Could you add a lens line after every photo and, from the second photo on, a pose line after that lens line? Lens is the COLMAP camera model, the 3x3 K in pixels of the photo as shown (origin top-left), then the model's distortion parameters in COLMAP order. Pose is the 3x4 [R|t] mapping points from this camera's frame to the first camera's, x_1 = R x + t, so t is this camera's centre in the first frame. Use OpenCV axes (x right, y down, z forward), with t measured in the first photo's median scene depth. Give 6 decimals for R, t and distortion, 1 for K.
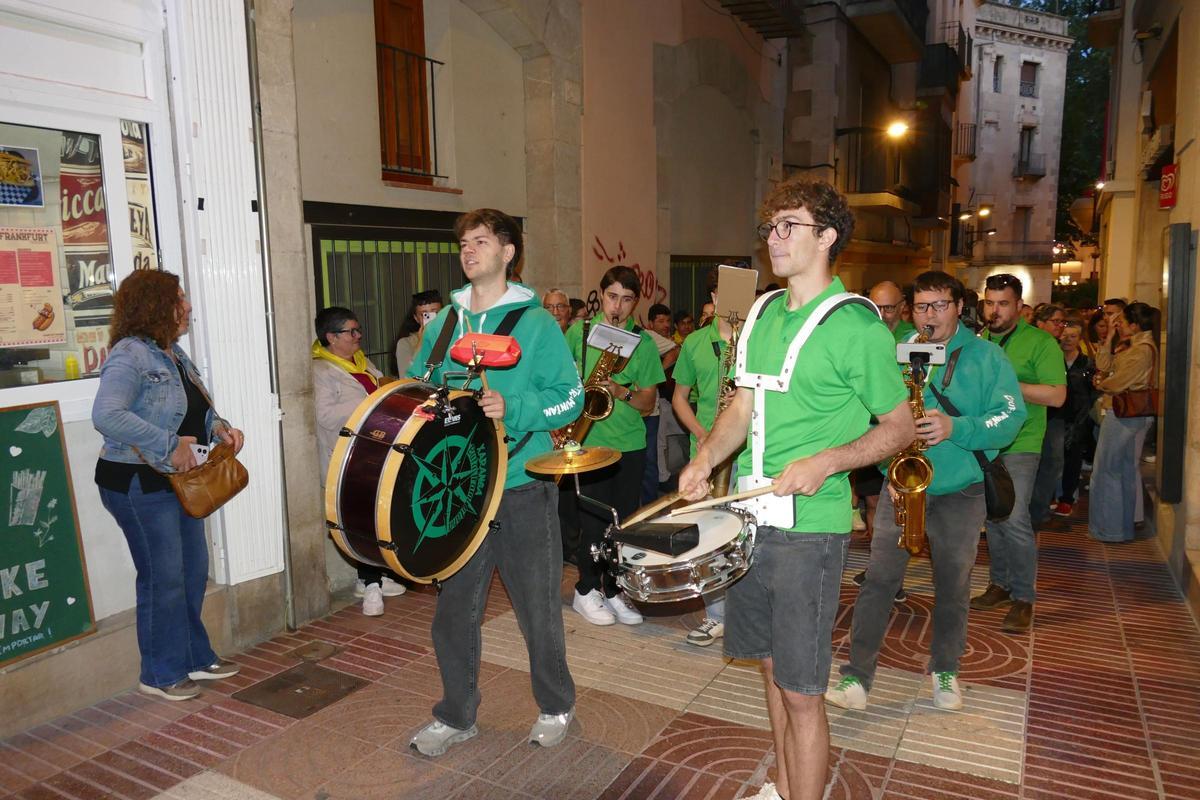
lens RADIAL K [[849.8, 0, 600.0], [0, 849.8, 400.0], [0, 0, 1]] dist [-0.015591, 0.002056]
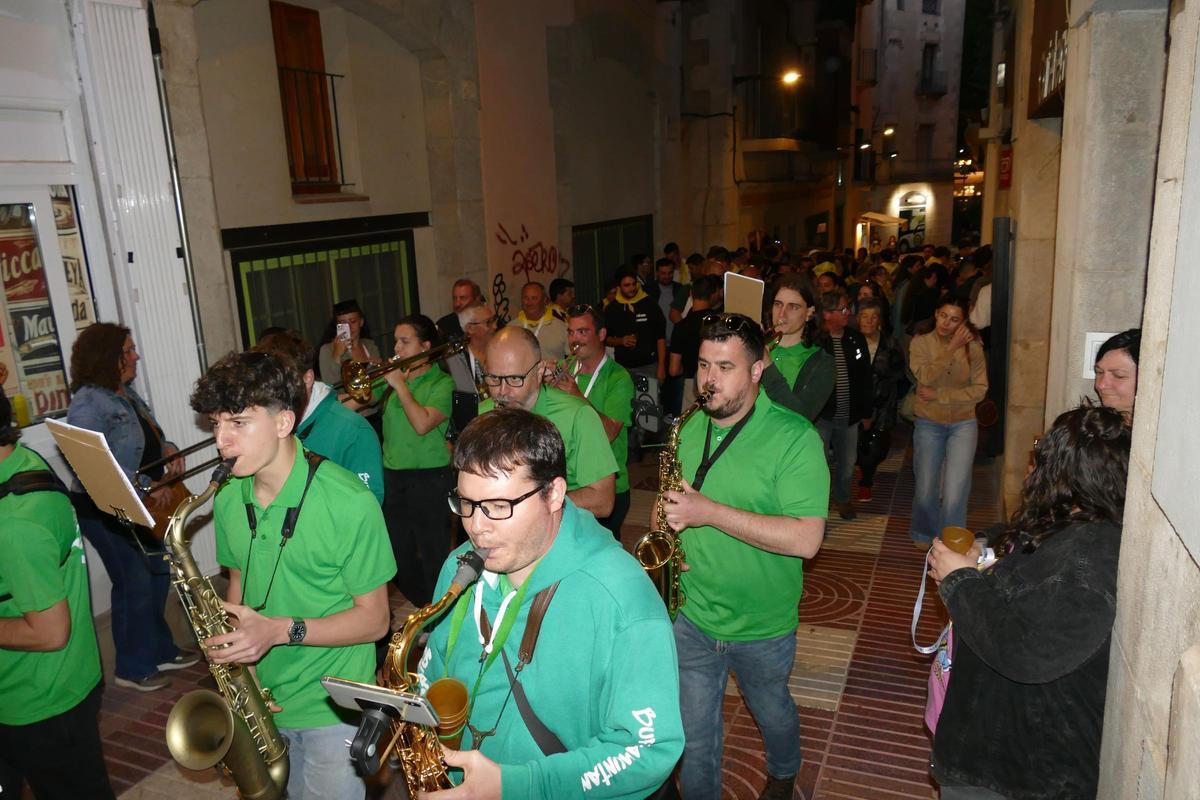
lens RADIAL K [[849.8, 0, 600.0], [0, 849.8, 400.0], [0, 0, 1]] dist [-0.015591, 0.002056]
pose [[0.995216, -0.047078, 0.085608, 0.020027], [0.038790, 0.994623, 0.096027, -0.068434], [-0.089668, -0.092247, 0.991691, -0.092292]]
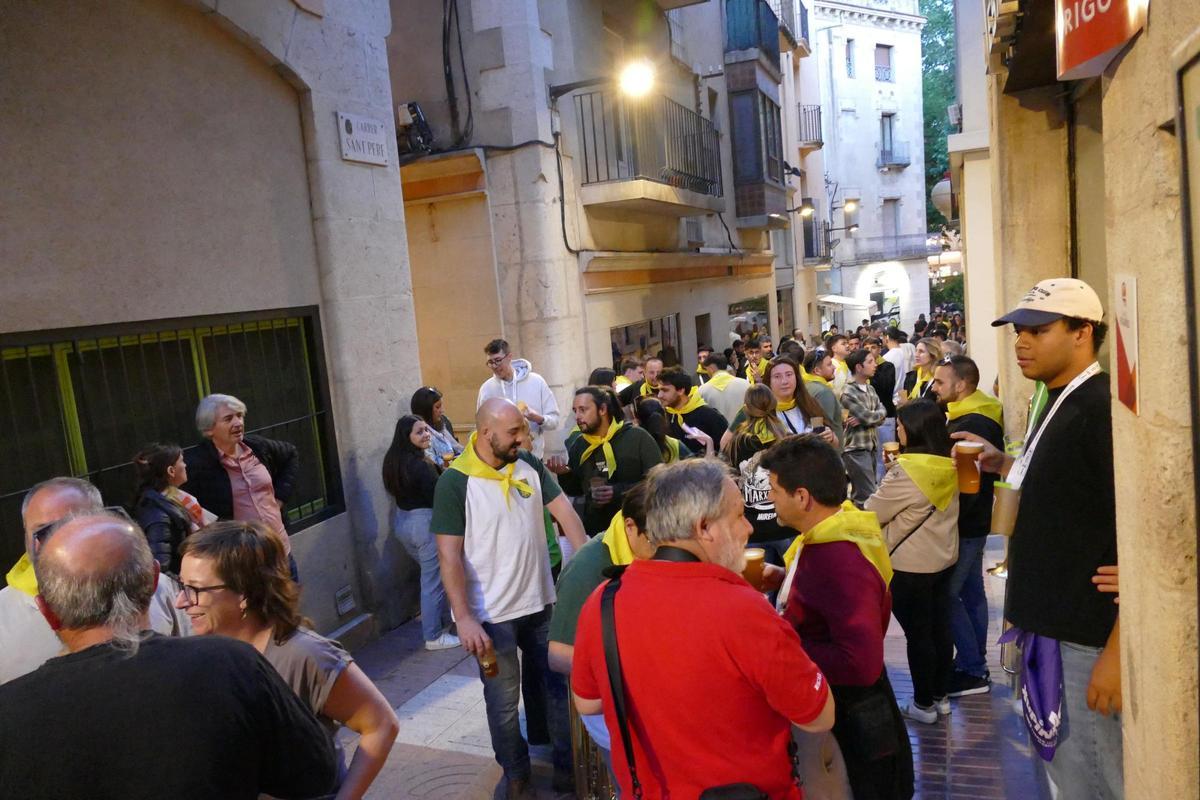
lens RADIAL K [[849.8, 0, 600.0], [0, 849.8, 400.0], [0, 0, 1]] dist [-0.015591, 0.002056]
pose [[0.991178, -0.086815, 0.100146, 0.466236], [0.088962, 0.995887, -0.017171, -0.134801], [-0.098244, 0.025928, 0.994825, 0.721793]]
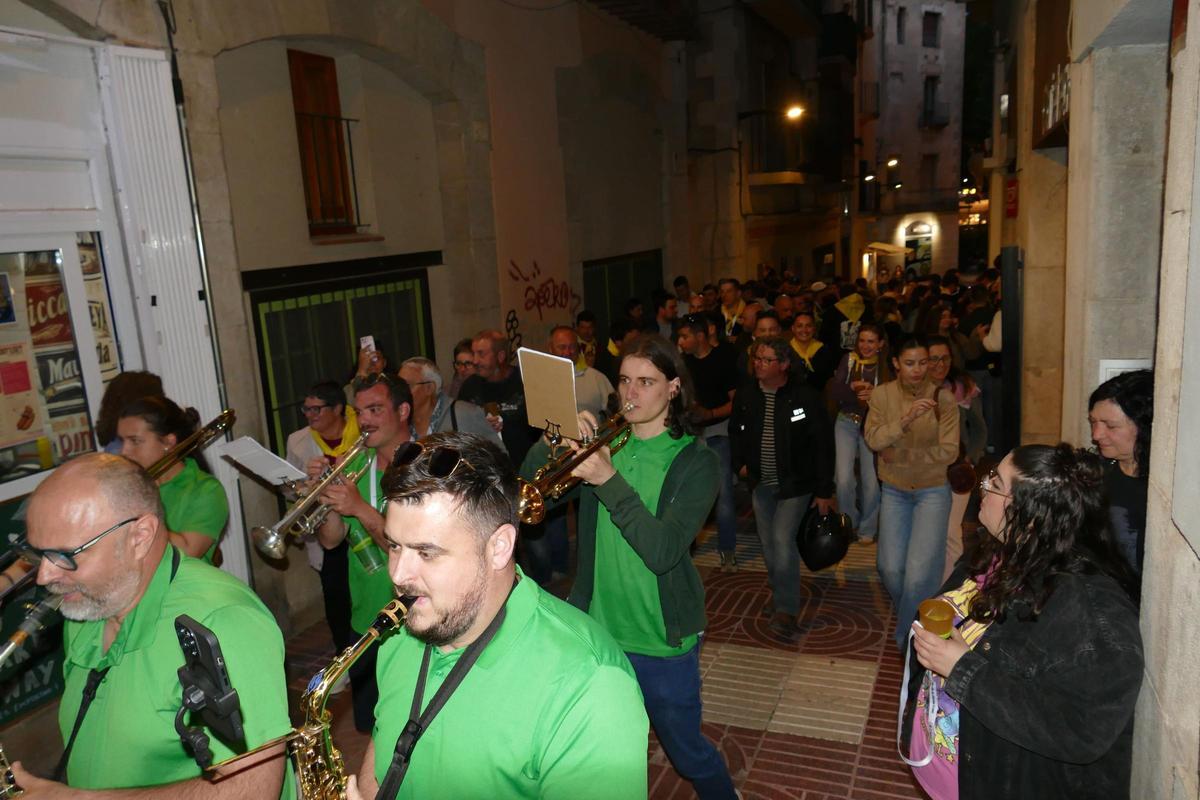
lens RADIAL K [[849.8, 0, 600.0], [0, 849.8, 400.0], [0, 0, 1]] dist [-0.015591, 0.002056]
pose [[0.995331, -0.059010, 0.076378, 0.015232], [0.054767, 0.996899, 0.056503, -0.069623], [-0.079476, -0.052057, 0.995477, -0.097207]]
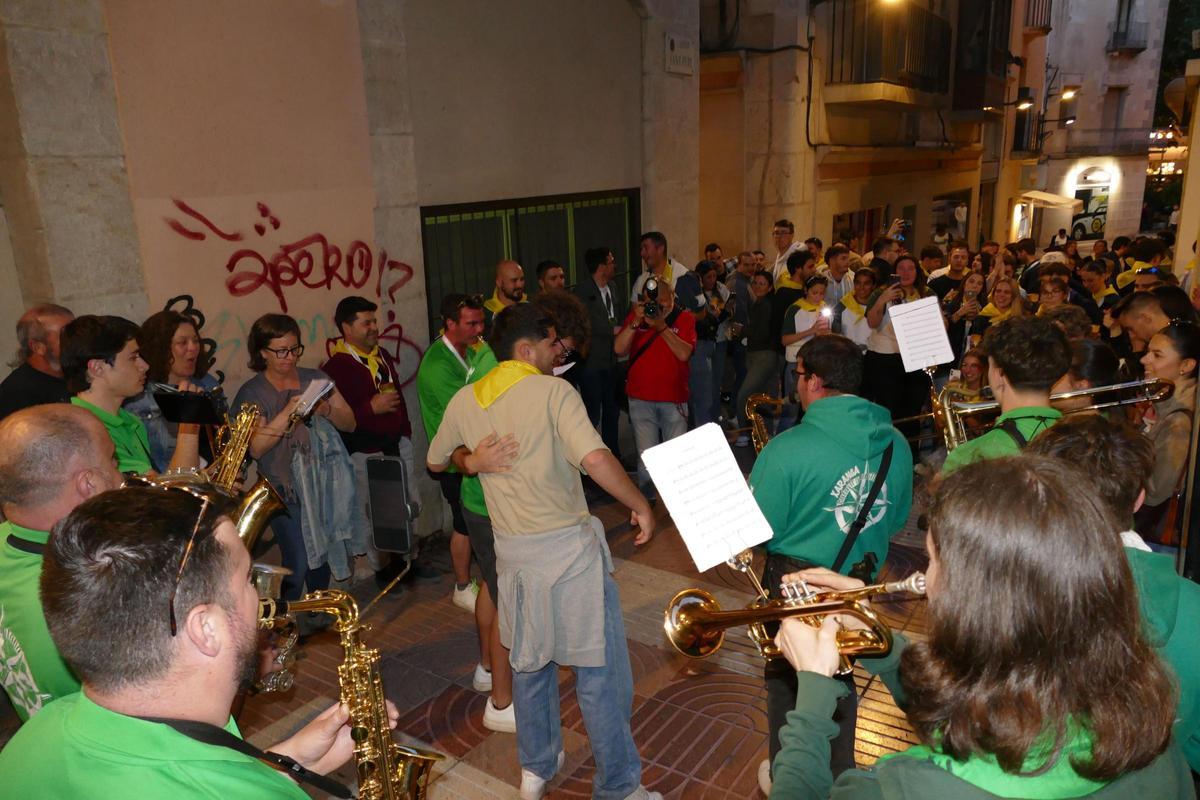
lens RADIAL K [[849.8, 0, 600.0], [0, 849.8, 400.0], [0, 0, 1]] dist [-0.015591, 0.002056]
pose [[0.996544, 0.004919, -0.082922, 0.323182], [0.005192, 0.992604, 0.121288, -0.127100], [0.082905, -0.121299, 0.989148, 0.449696]]
